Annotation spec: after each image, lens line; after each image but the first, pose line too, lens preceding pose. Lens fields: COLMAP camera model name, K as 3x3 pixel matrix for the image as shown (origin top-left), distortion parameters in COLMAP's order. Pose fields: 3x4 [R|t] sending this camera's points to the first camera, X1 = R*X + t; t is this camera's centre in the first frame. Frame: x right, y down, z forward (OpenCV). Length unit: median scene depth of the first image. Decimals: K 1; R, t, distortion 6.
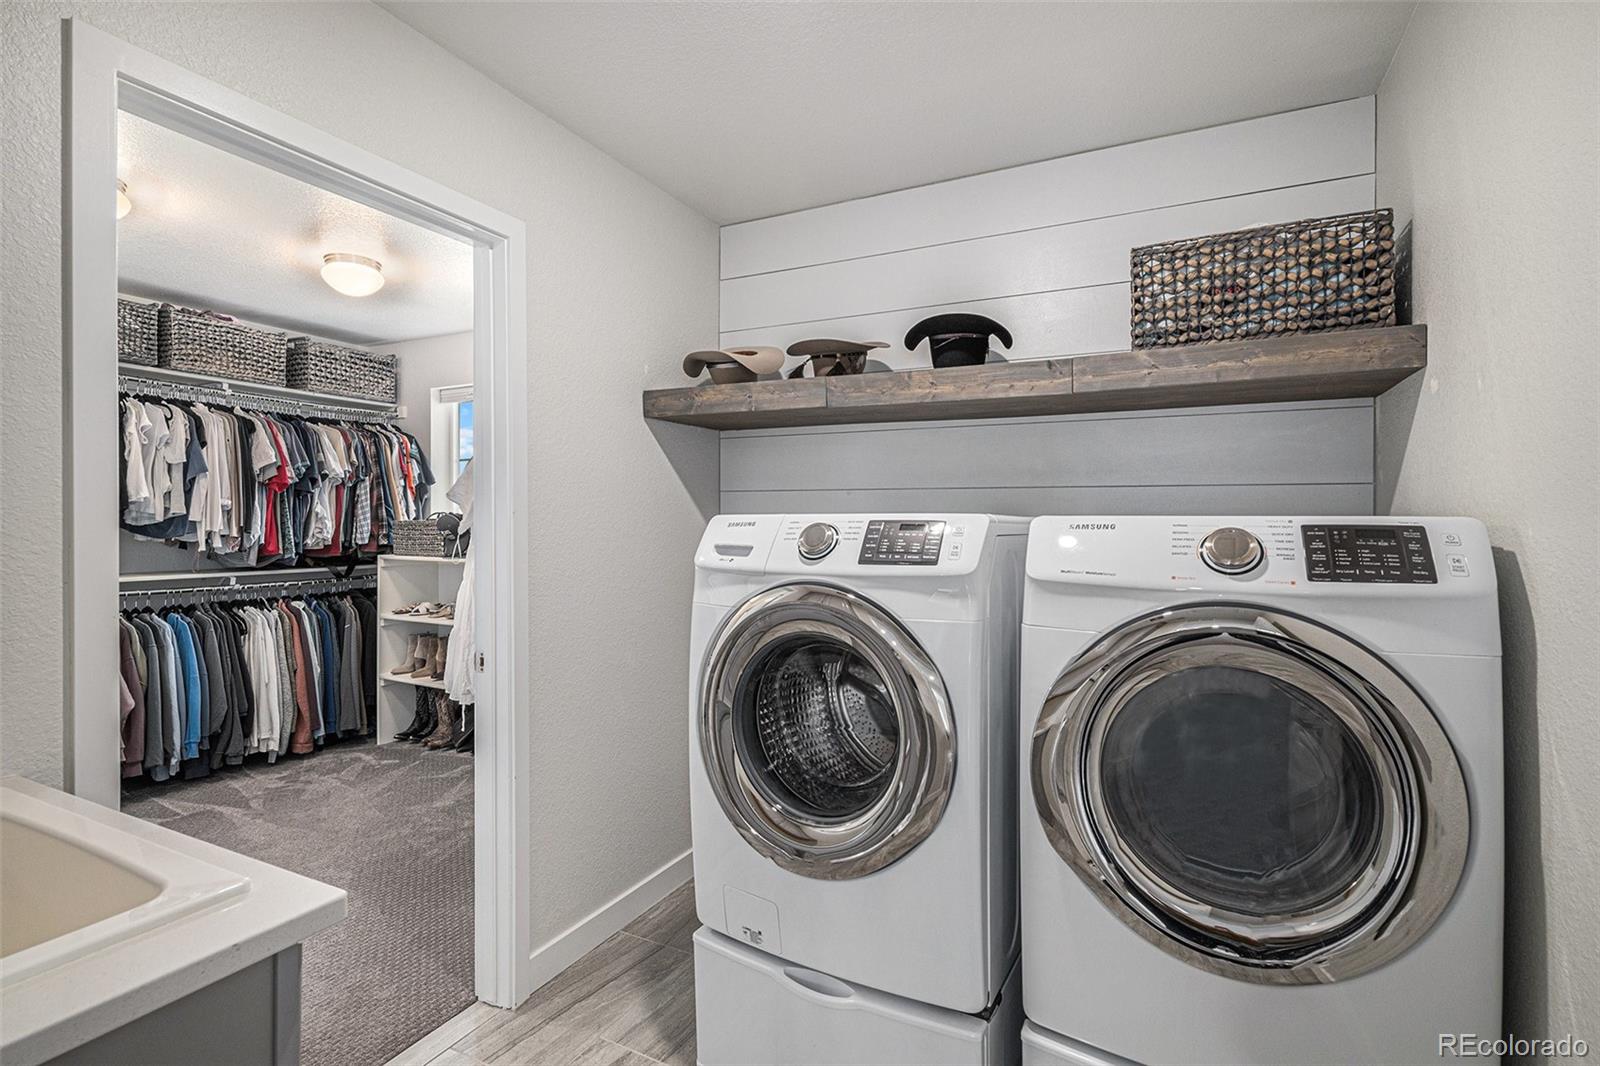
lens RADIAL K [[757.6, 0, 807.0], [0, 757.6, 539.9], [0, 0, 1]] dist [0.002453, -0.002940]
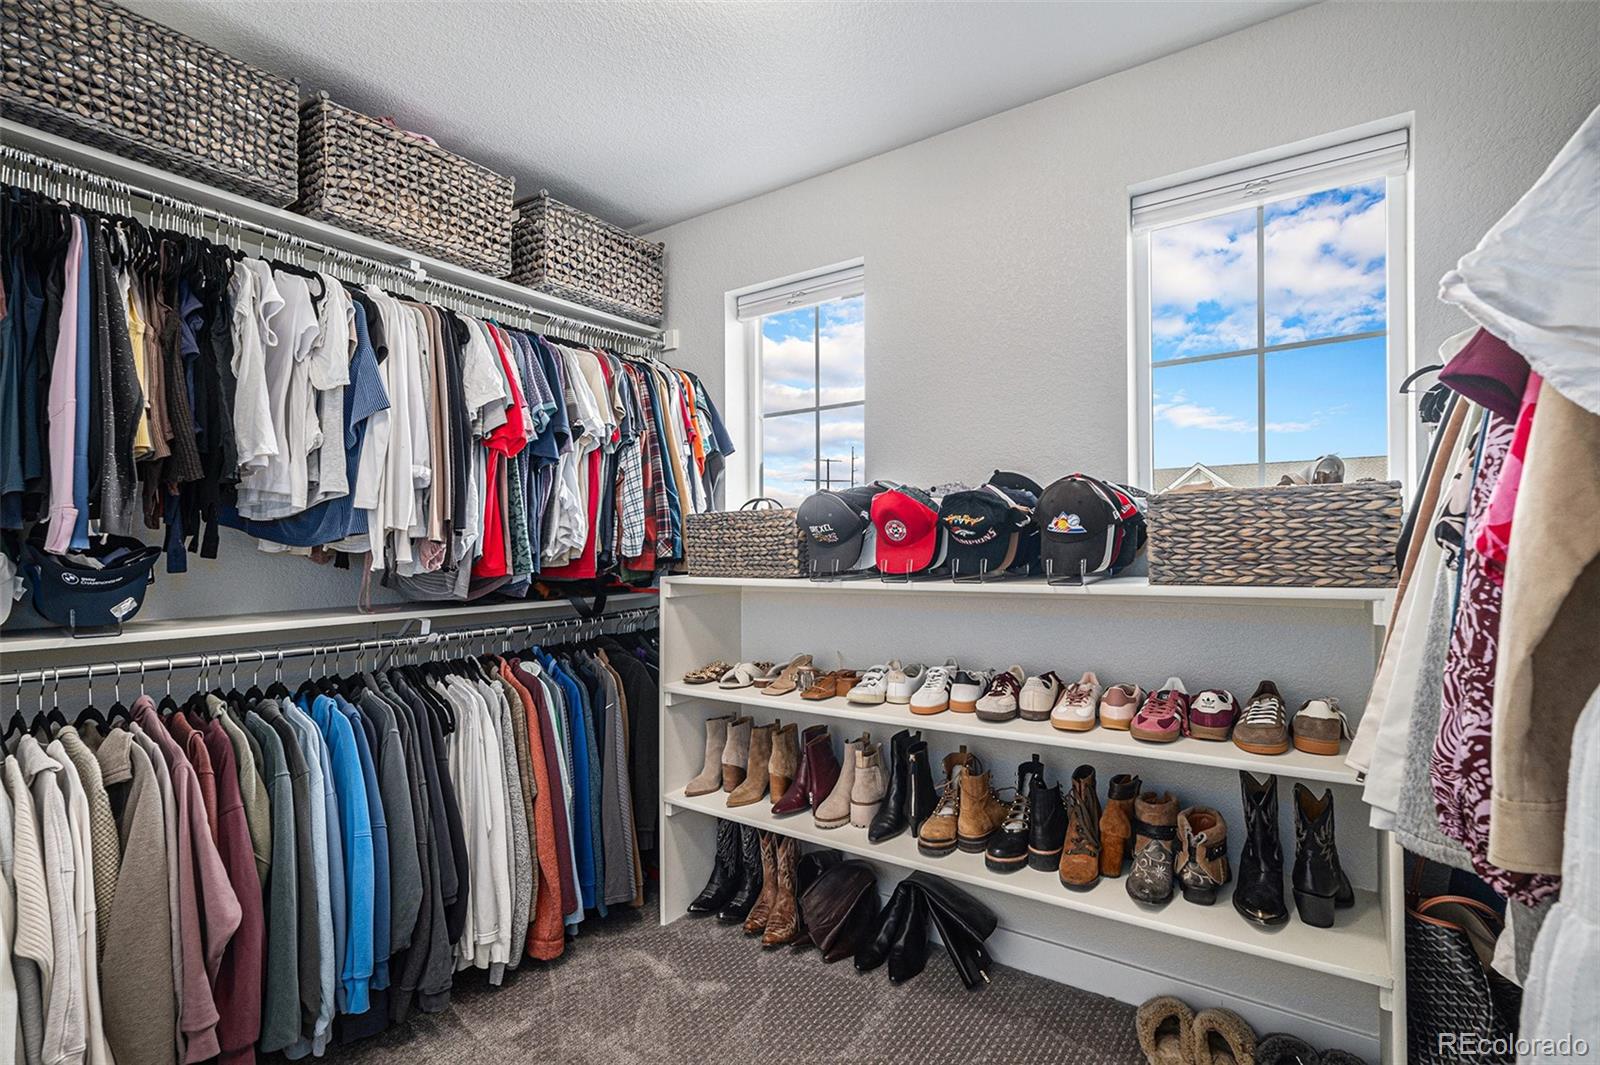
lens RADIAL K [[757.6, 0, 798.7], [0, 757.6, 539.4], [0, 0, 1]] dist [0.002453, -0.002940]
pose [[0.989416, -0.017138, -0.144093, -0.417393], [0.012592, 0.999395, -0.032406, 0.013179], [0.144561, 0.030249, 0.989033, 0.505306]]
